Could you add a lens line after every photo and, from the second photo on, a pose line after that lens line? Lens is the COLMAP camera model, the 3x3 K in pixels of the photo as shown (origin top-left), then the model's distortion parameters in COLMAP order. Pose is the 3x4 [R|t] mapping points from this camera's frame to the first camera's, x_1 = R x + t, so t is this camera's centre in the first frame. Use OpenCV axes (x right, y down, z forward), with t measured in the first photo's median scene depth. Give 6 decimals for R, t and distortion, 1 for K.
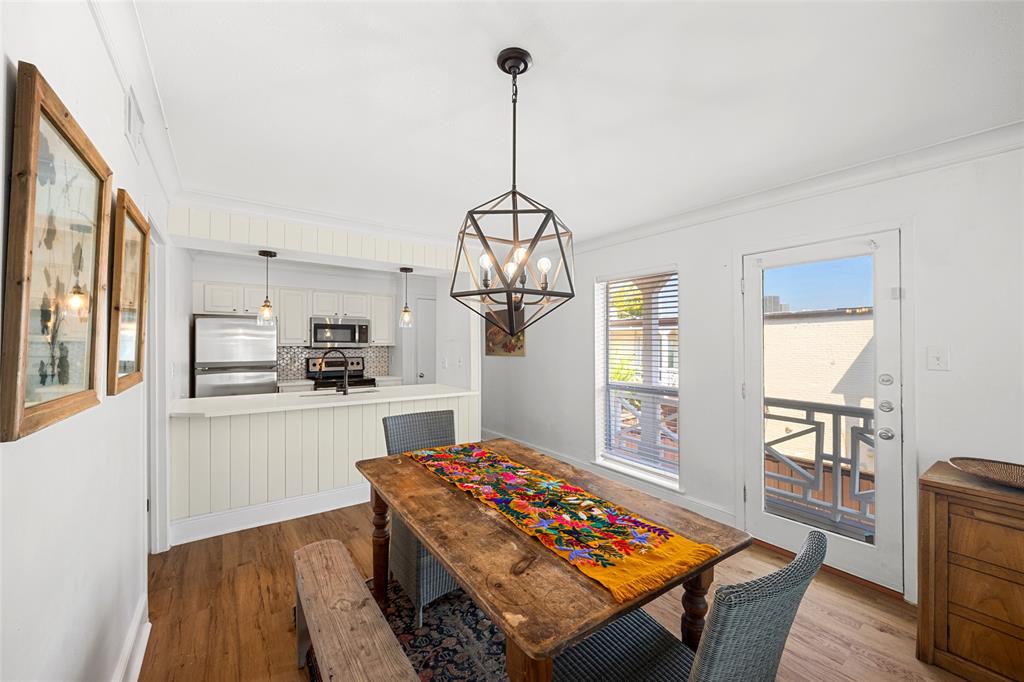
lens RADIAL K [[391.1, 0, 540.2], [0, 391.1, 342.8], [0, 0, 1]] dist [0.003345, -0.001274]
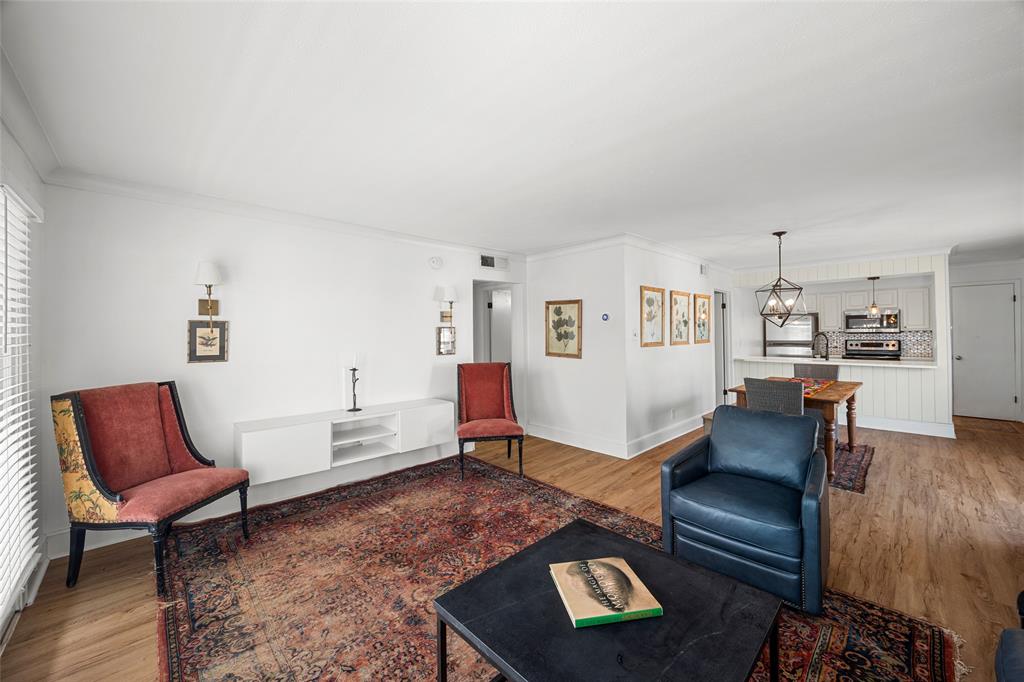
lens RADIAL K [[391.1, 0, 506.5], [0, 391.1, 330.4], [0, 0, 1]] dist [0.003345, -0.001274]
pose [[0.088279, -0.007177, -0.996070, 0.757756], [0.013725, 0.999888, -0.005988, -0.003244], [0.996001, -0.013142, 0.088367, -0.362792]]
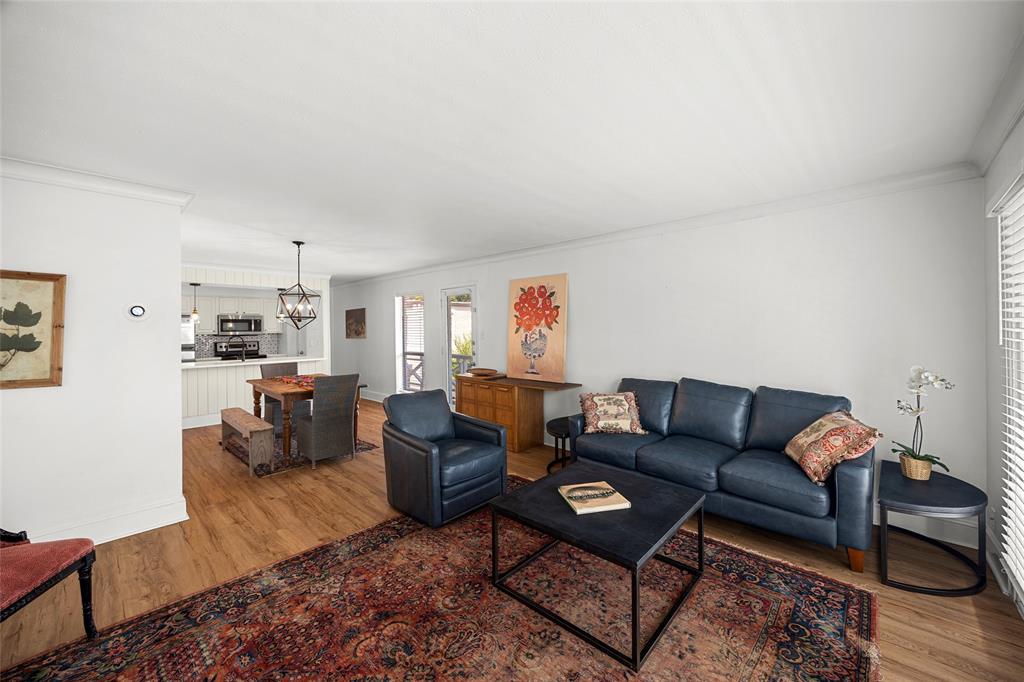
lens RADIAL K [[391.1, 0, 523.4], [0, 391.1, 324.6], [0, 0, 1]] dist [0.003345, -0.001274]
pose [[0.988752, -0.011352, 0.149133, 0.355857], [0.012259, 0.999912, -0.005163, -0.006232], [-0.149061, 0.006933, 0.988804, -0.678803]]
